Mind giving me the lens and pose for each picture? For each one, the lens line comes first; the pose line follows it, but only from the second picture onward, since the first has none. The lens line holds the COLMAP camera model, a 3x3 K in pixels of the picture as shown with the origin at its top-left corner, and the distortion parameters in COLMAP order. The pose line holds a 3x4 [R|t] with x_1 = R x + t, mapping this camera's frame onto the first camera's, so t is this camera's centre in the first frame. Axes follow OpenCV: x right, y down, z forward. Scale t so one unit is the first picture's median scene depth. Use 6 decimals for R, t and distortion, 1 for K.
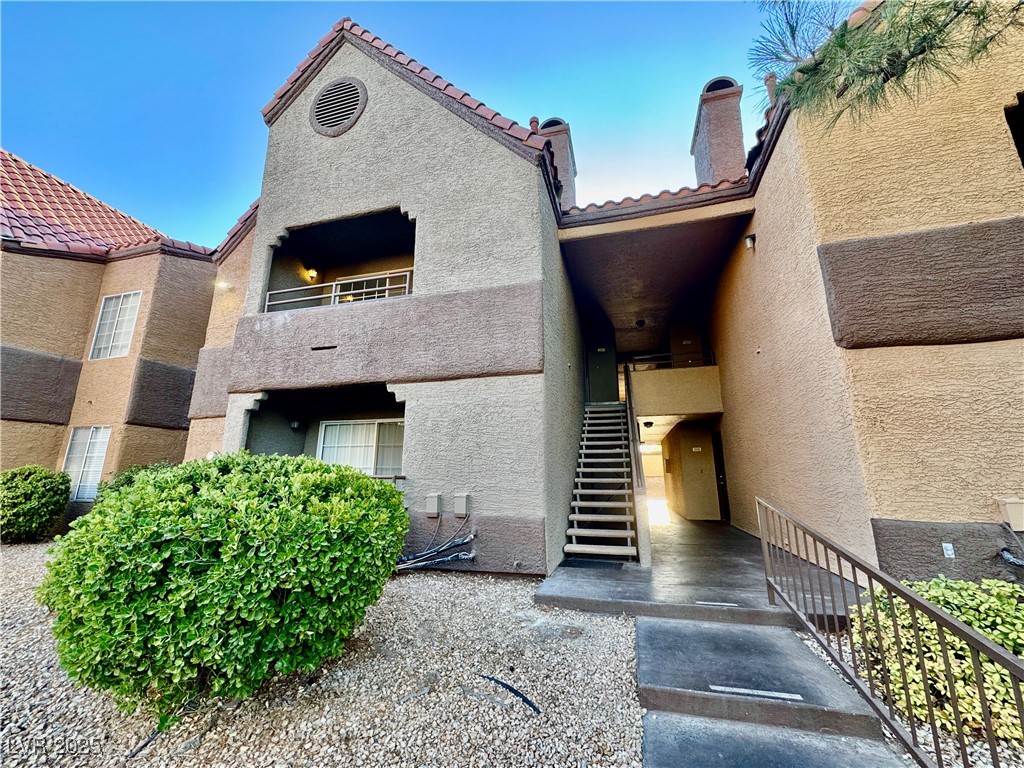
lens RADIAL K [[409.3, 0, 512.5], [0, 409.3, 381.5], [0, 0, 1]] dist [-0.002157, 0.000346]
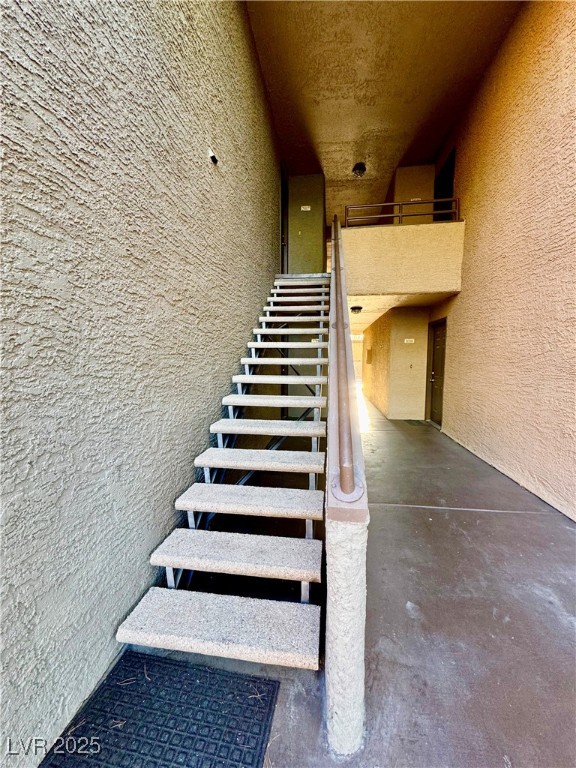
lens RADIAL K [[307.0, 0, 289.3], [0, 307.0, 385.5], [0, 0, 1]] dist [-0.002157, 0.000346]
pose [[0.991186, -0.014236, 0.131711, 0.126958], [-0.028486, 0.948052, 0.316836, 0.065016], [-0.129380, -0.317795, 0.939291, 0.431203]]
